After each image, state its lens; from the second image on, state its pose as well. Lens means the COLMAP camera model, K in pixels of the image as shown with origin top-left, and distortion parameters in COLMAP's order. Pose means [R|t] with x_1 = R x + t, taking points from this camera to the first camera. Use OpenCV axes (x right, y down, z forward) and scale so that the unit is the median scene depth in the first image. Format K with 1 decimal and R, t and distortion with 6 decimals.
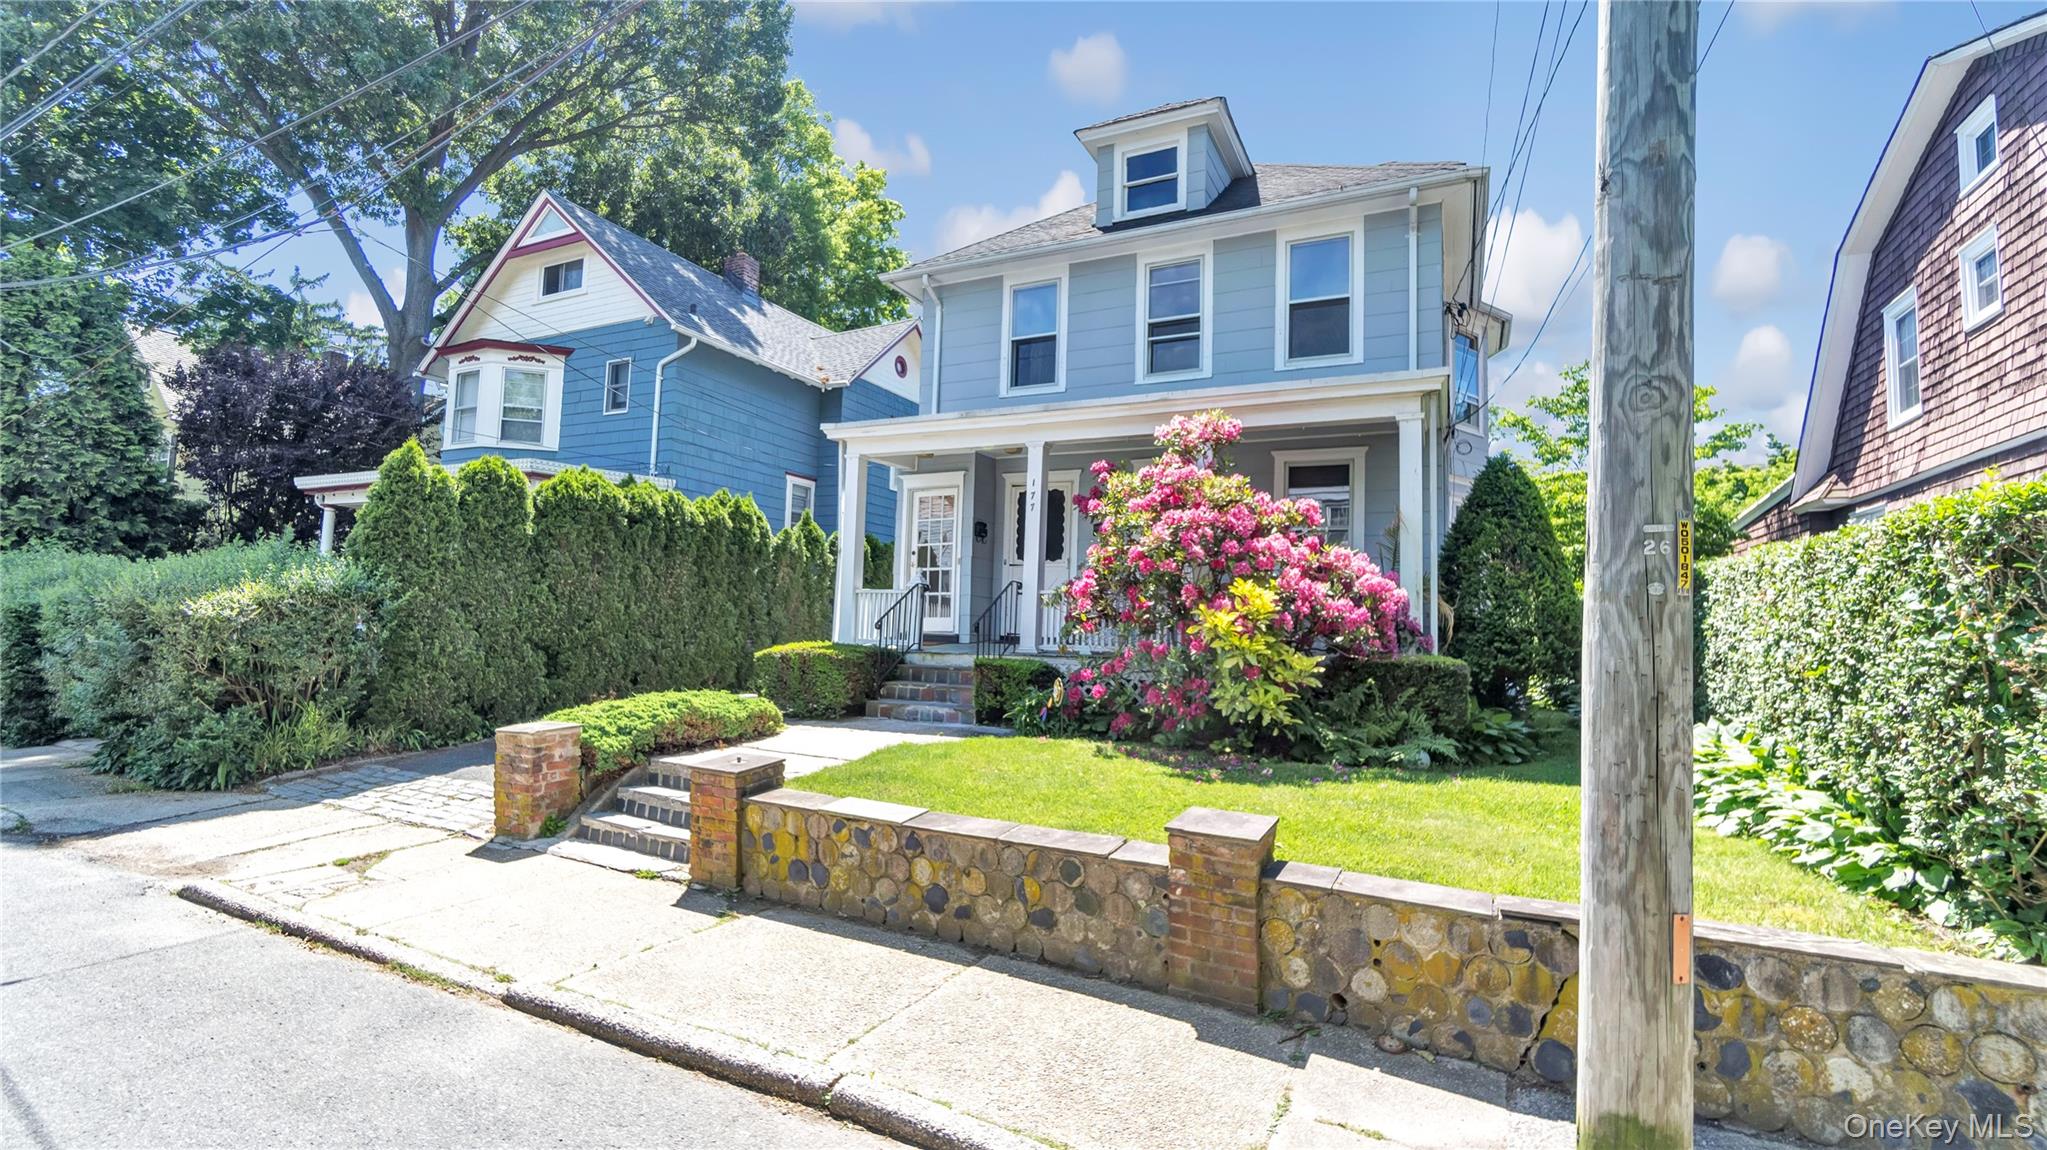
lens RADIAL K [[878.1, 0, 1023.5], [0, 878.1, 575.0], [0, 0, 1]] dist [-0.003595, 0.000250]
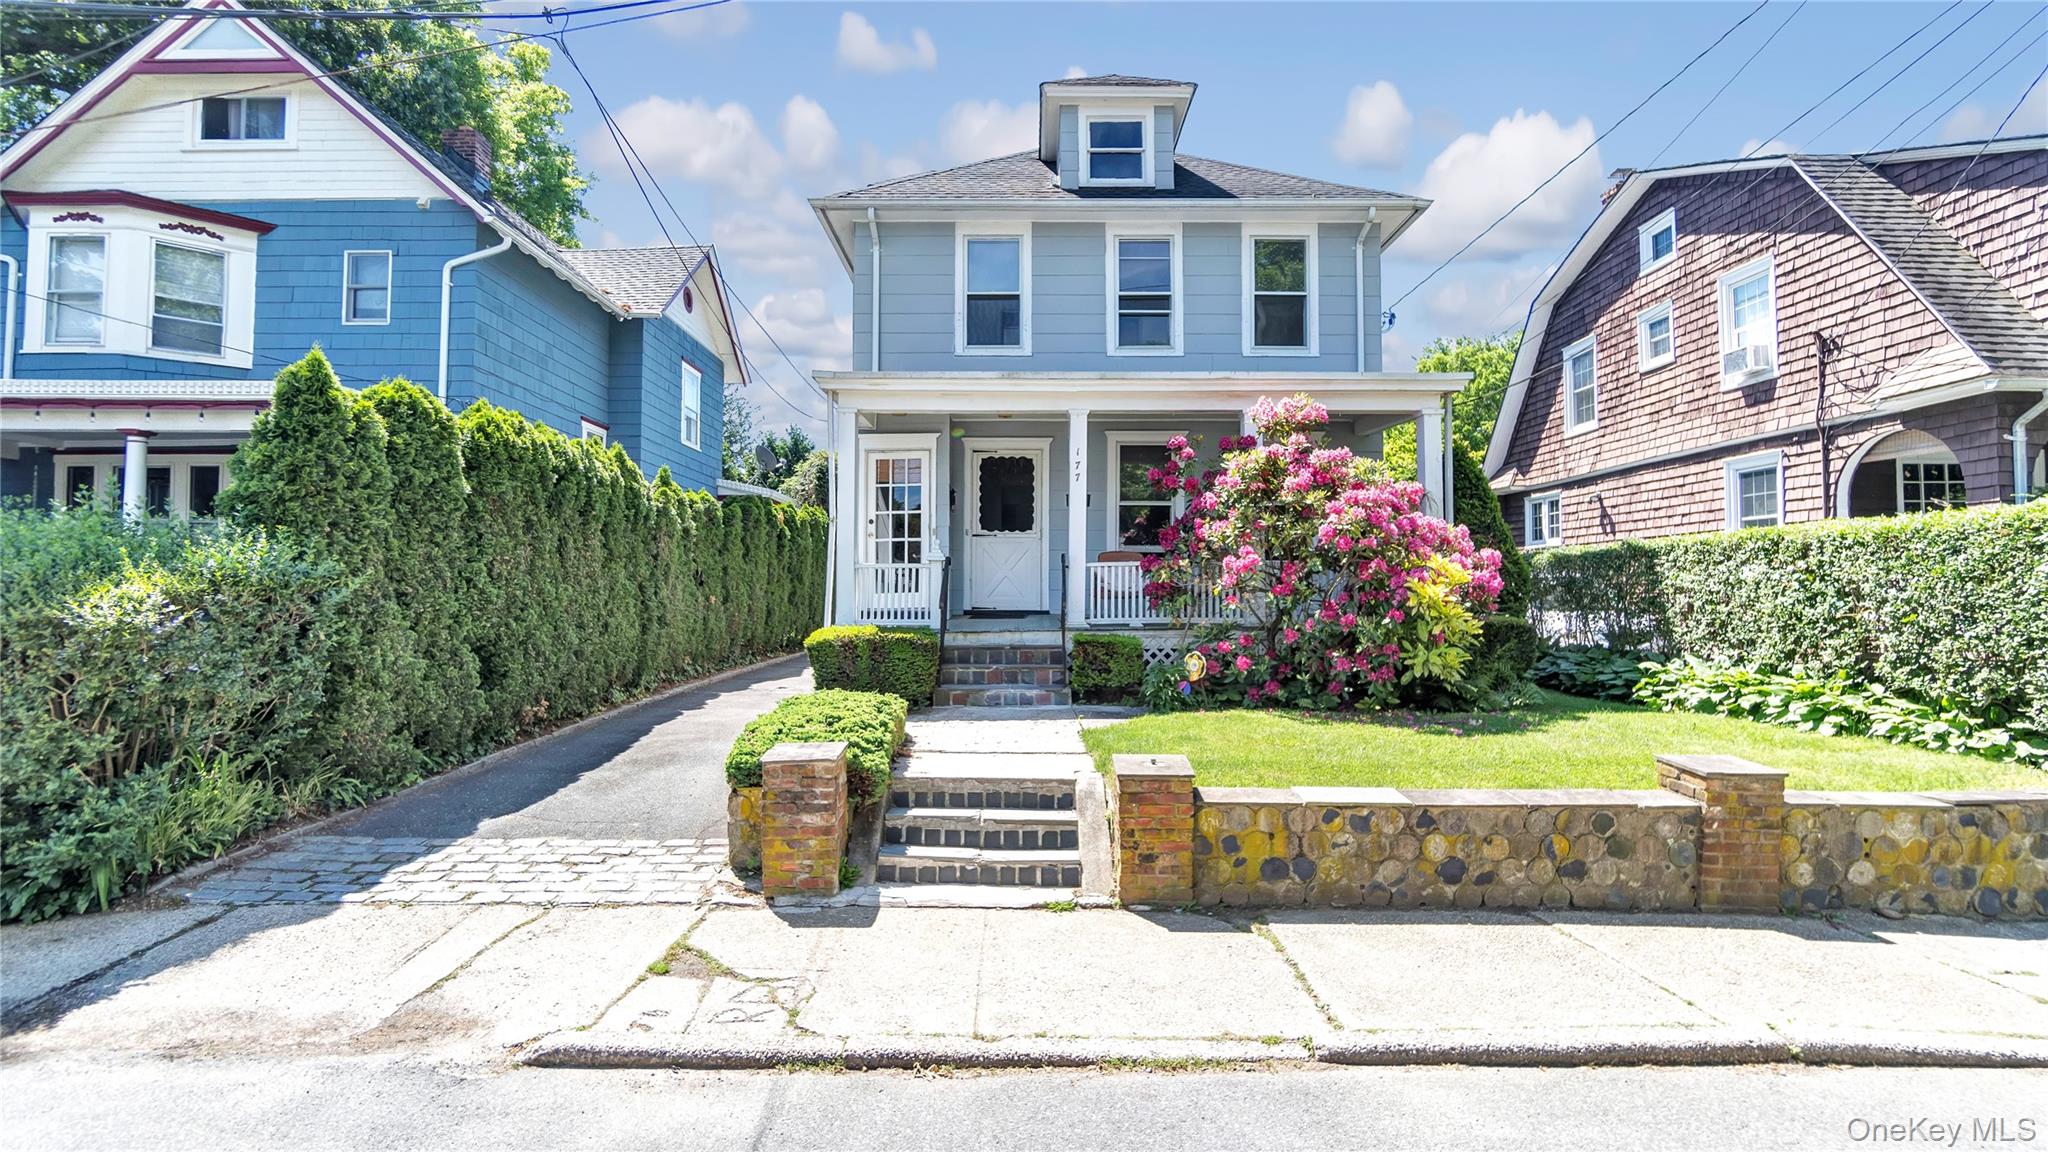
lens RADIAL K [[886.1, 0, 1024.0], [0, 886.1, 576.0], [0, 0, 1]] dist [-0.008036, 0.003618]
pose [[0.899162, -0.018569, 0.437221, -0.506757], [-0.000409, 0.999063, 0.043272, -0.011130], [-0.437615, -0.039087, 0.898313, 0.152530]]
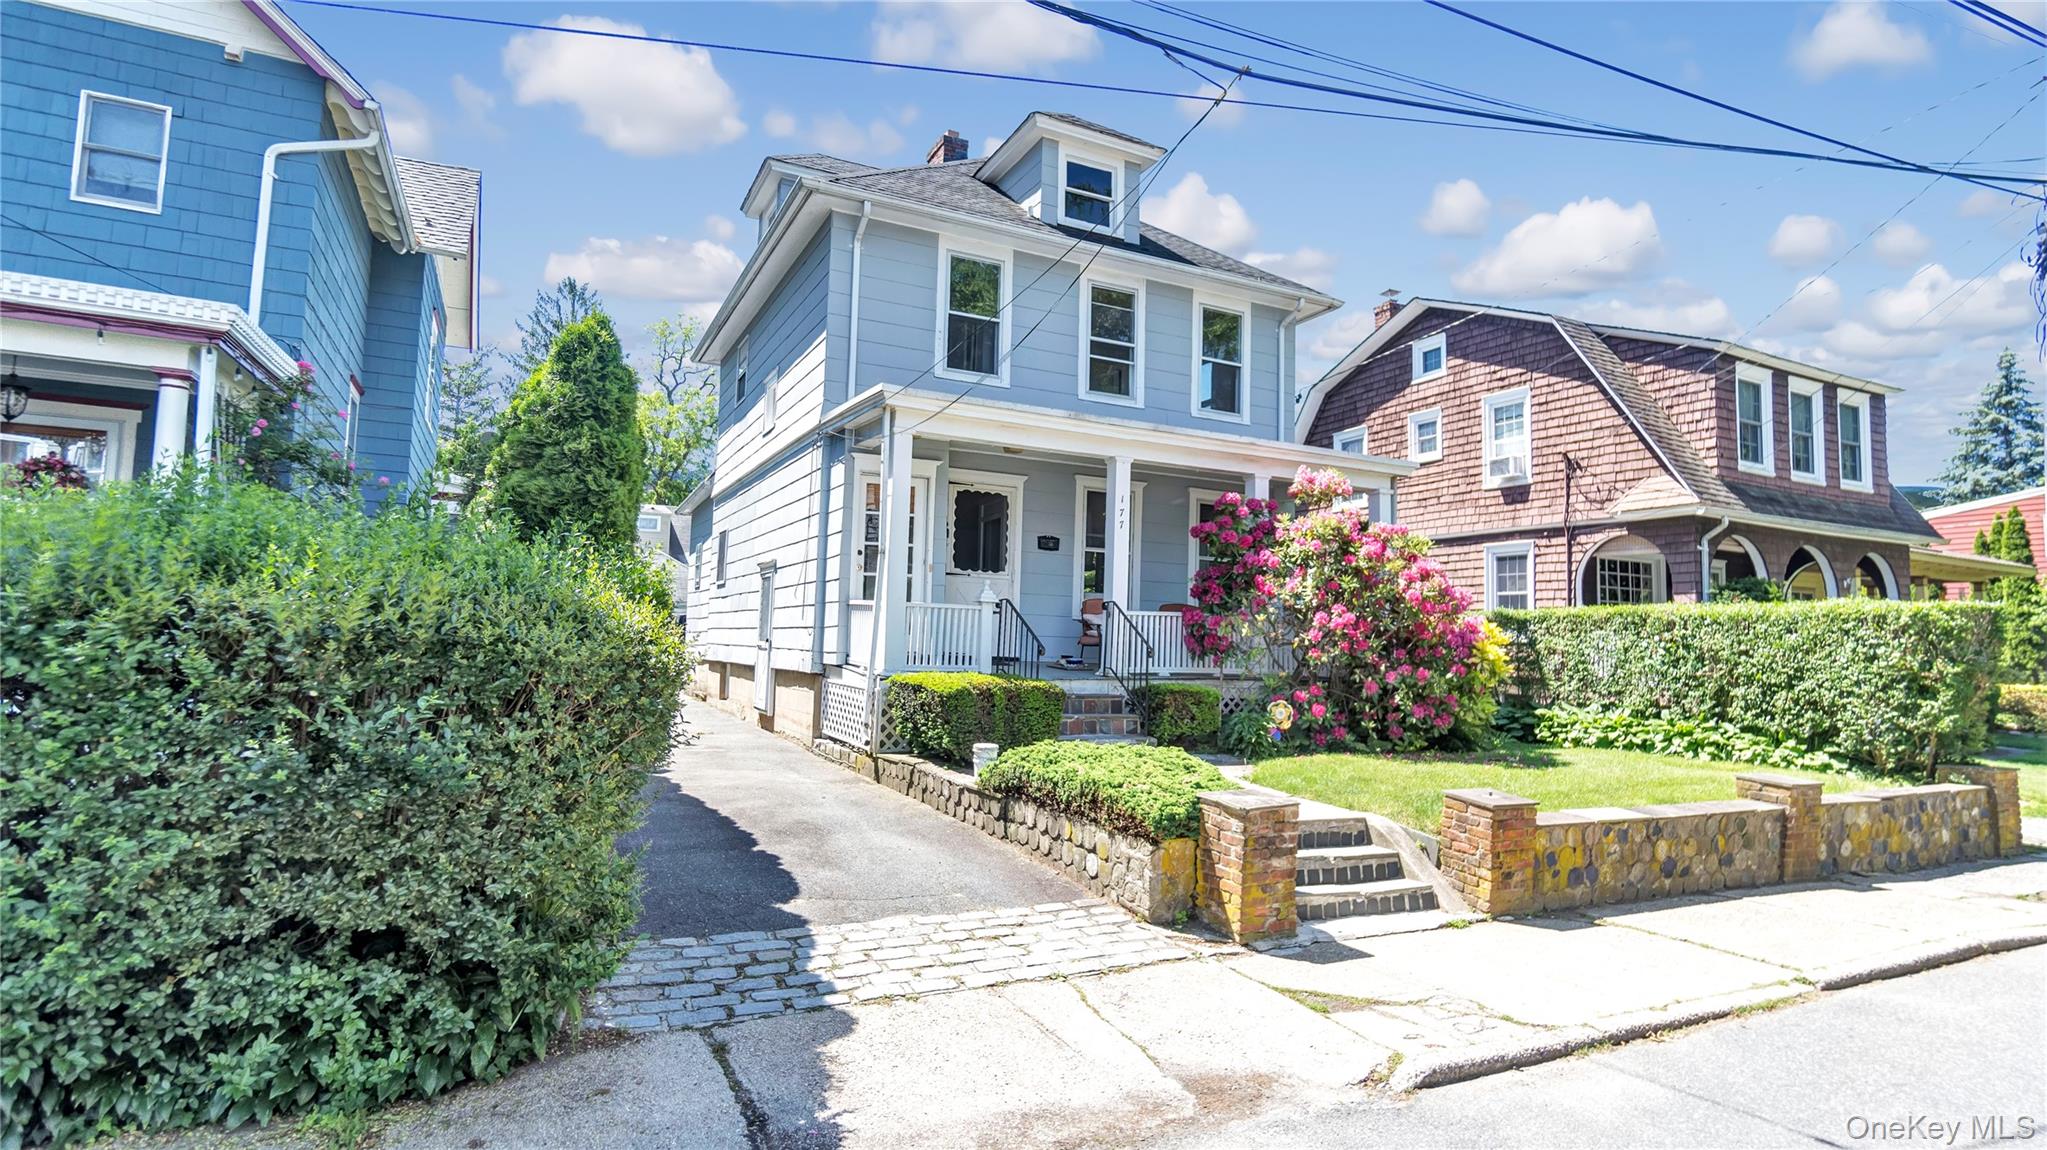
lens RADIAL K [[1005.0, 0, 1023.5], [0, 1005.0, 575.0], [0, 0, 1]] dist [-0.004754, 0.000241]
pose [[0.615973, 0.043139, 0.786585, -0.985899], [-0.056329, 0.998356, -0.010641, -0.004252], [-0.785751, -0.037753, 0.617390, 0.428268]]
